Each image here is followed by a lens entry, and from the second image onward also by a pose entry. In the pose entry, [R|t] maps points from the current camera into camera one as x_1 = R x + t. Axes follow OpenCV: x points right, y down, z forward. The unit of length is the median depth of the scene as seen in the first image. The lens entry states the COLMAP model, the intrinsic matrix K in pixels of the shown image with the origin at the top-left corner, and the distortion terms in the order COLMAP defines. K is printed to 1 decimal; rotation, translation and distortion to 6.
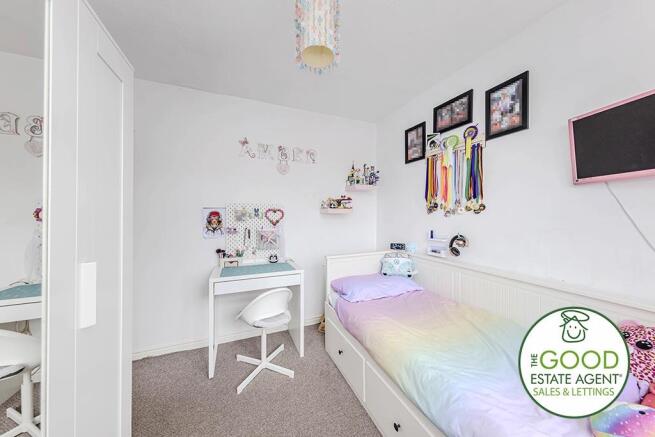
lens RADIAL K [[223.3, 0, 325.8], [0, 223.3, 212.5], [0, 0, 1]] dist [0.001548, 0.000098]
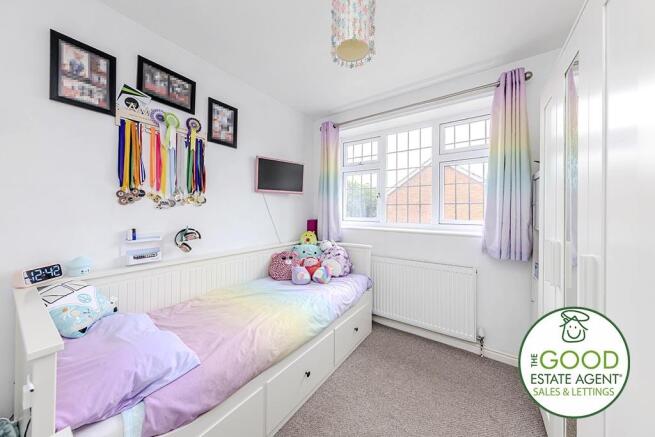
lens RADIAL K [[223.3, 0, 325.8], [0, 223.3, 212.5], [0, 0, 1]] dist [0.001548, 0.000098]
pose [[-0.535106, -0.002633, 0.844781, -0.473619], [-0.010572, 0.999938, -0.003580, 0.029381], [-0.844719, -0.010846, -0.535100, 0.959717]]
